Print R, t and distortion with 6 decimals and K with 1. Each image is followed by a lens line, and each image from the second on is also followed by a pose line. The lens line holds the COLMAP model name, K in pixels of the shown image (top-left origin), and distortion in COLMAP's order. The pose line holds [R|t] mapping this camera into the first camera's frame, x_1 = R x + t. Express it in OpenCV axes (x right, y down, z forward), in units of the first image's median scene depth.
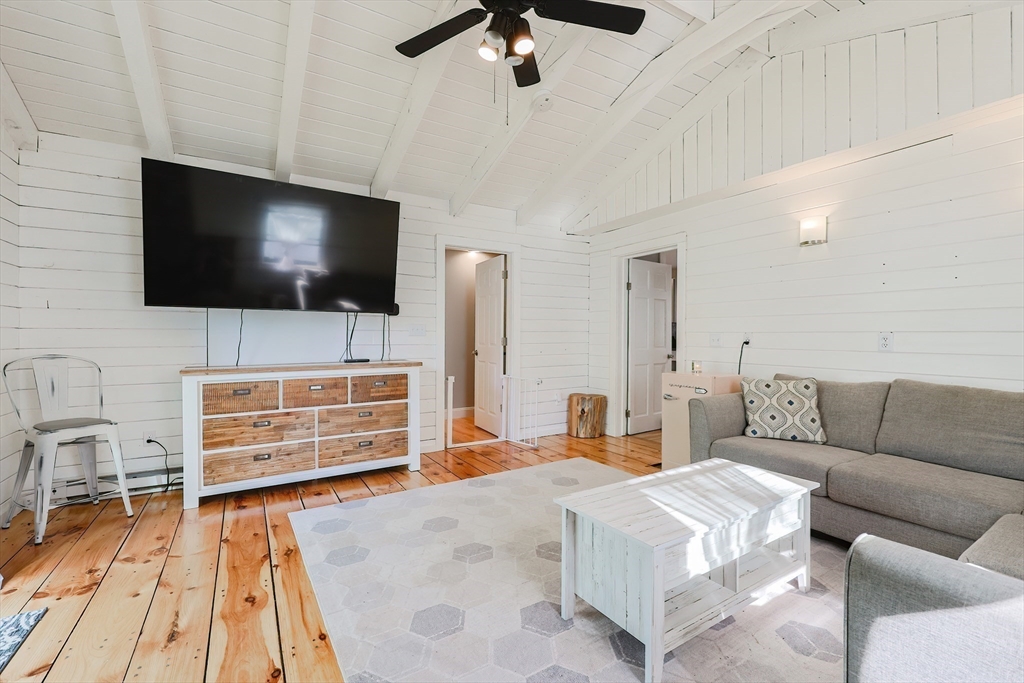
lens RADIAL K [[439.3, 0, 505.9], [0, 439.3, 337.7], [0, 0, 1]] dist [-0.002407, 0.000157]
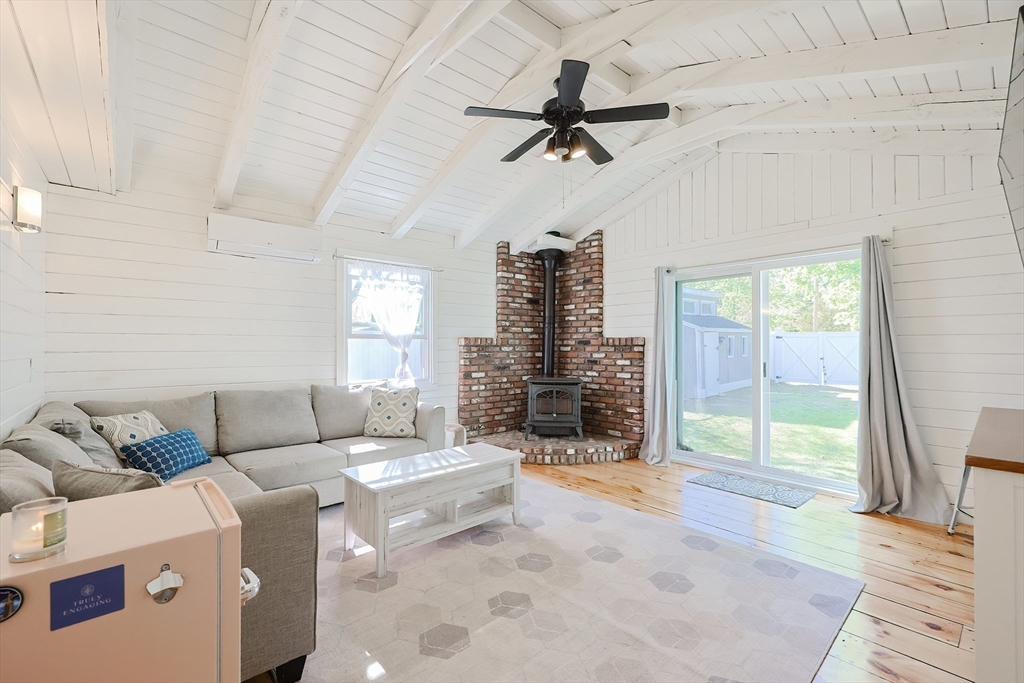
lens RADIAL K [[439.3, 0, 512.1], [0, 439.3, 341.2], [0, 0, 1]] dist [-0.002407, 0.000157]
pose [[-0.981923, -0.004200, -0.189233, 0.270340], [-0.004077, 0.999991, -0.001041, -0.039443], [0.189236, -0.000250, -0.981932, 1.482233]]
